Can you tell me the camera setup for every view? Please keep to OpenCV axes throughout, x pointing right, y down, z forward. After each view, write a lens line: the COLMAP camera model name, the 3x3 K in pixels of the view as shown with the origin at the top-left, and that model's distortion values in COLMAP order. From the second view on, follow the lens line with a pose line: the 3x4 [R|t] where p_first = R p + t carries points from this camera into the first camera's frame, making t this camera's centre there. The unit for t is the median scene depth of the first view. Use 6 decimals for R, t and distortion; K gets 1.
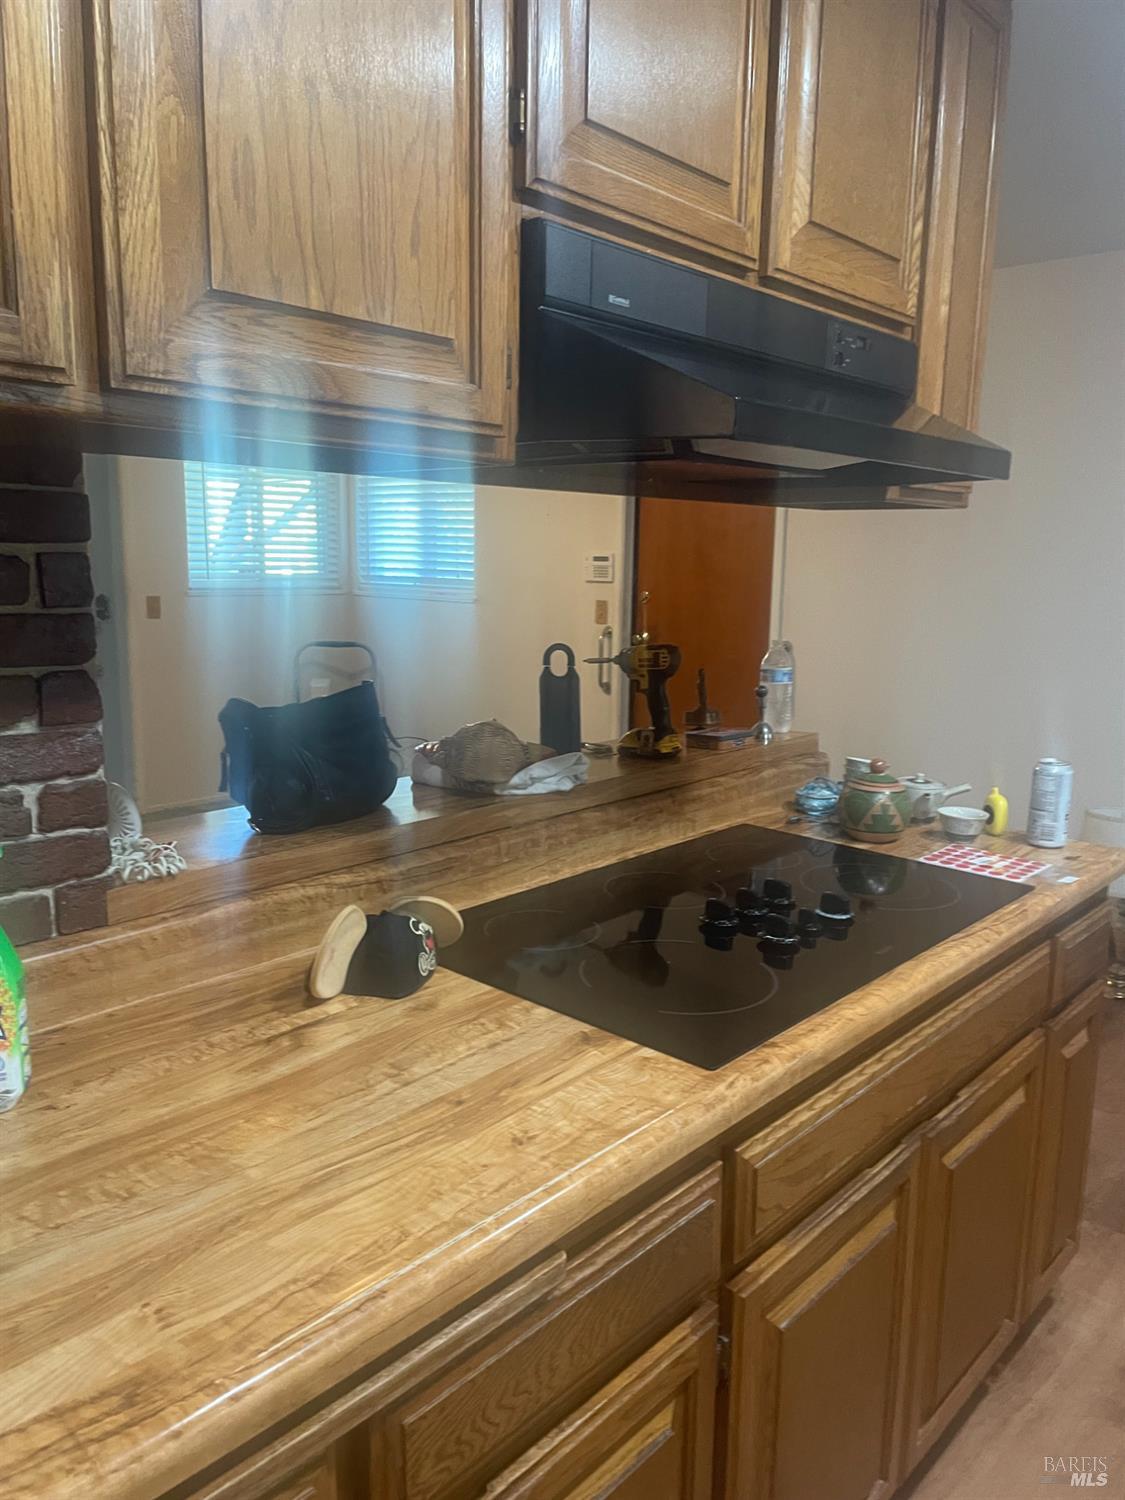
lens RADIAL K [[1138.3, 0, 560.4], [0, 1138.3, 750.0], [0, 0, 1]] dist [0.087404, -0.112139]
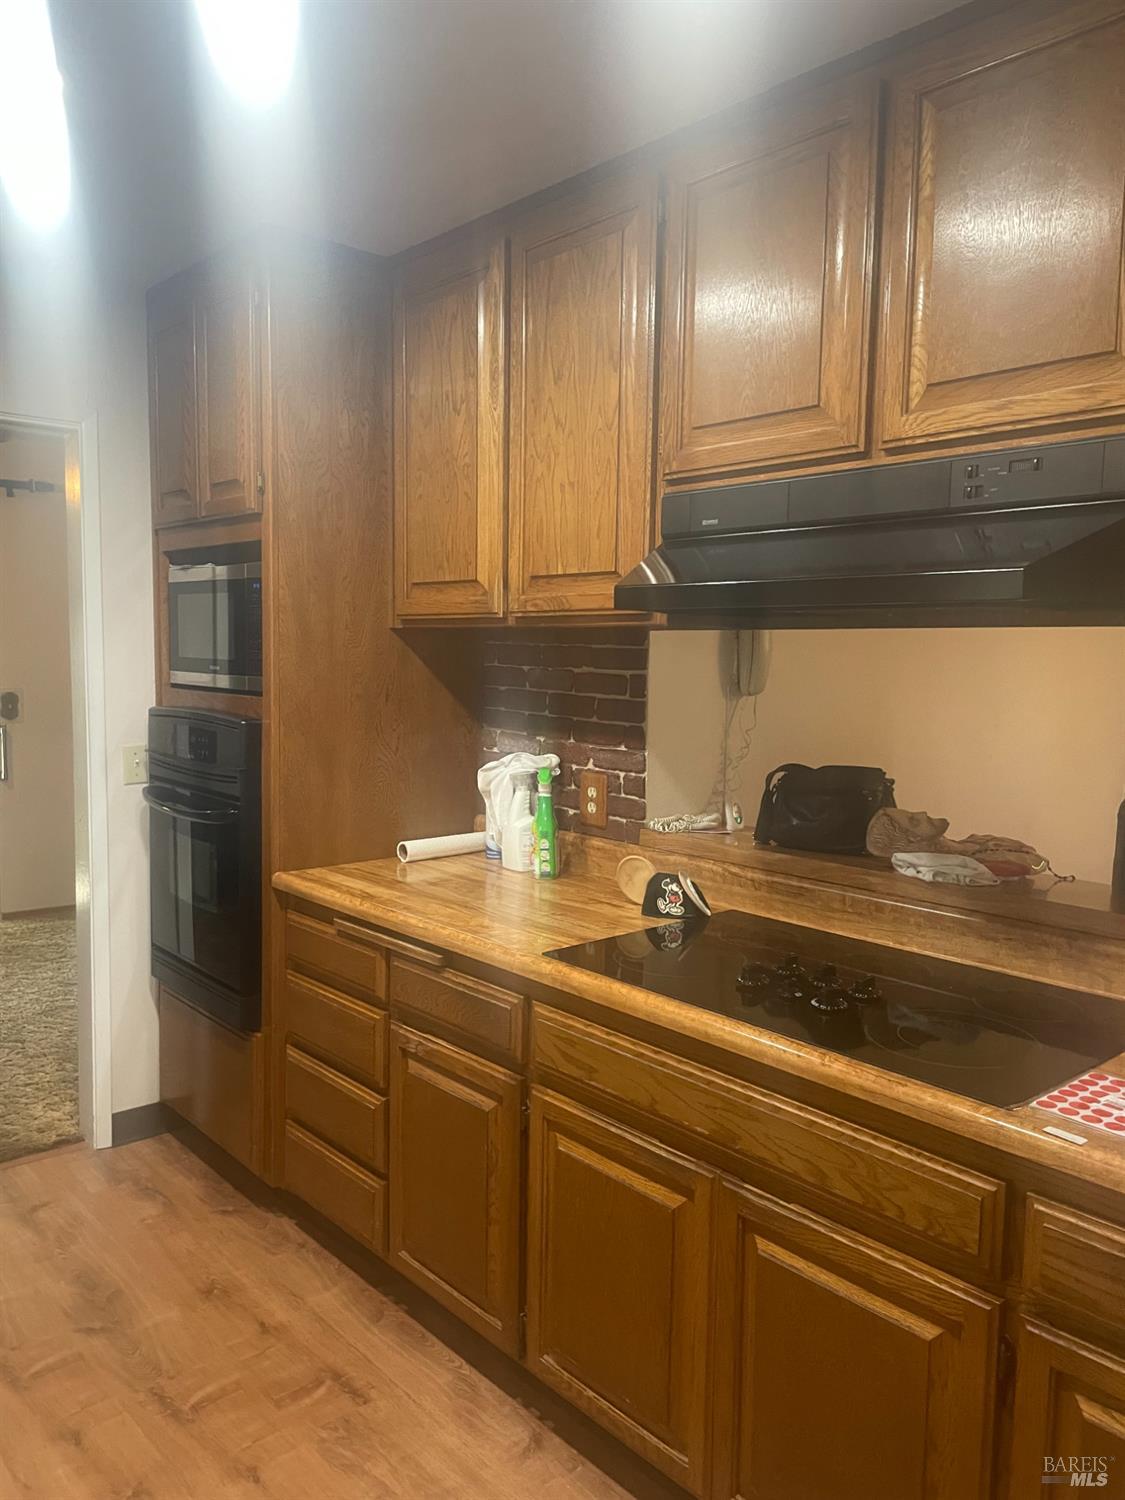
lens RADIAL K [[1138.3, 0, 578.4], [0, 1138.3, 754.5], [0, 0, 1]] dist [0.087404, -0.112139]
pose [[-0.118844, 0.071158, -0.990360, 1.795418], [-0.187663, 0.977842, 0.092778, -0.197990], [0.975017, 0.196880, -0.102857, 1.119436]]
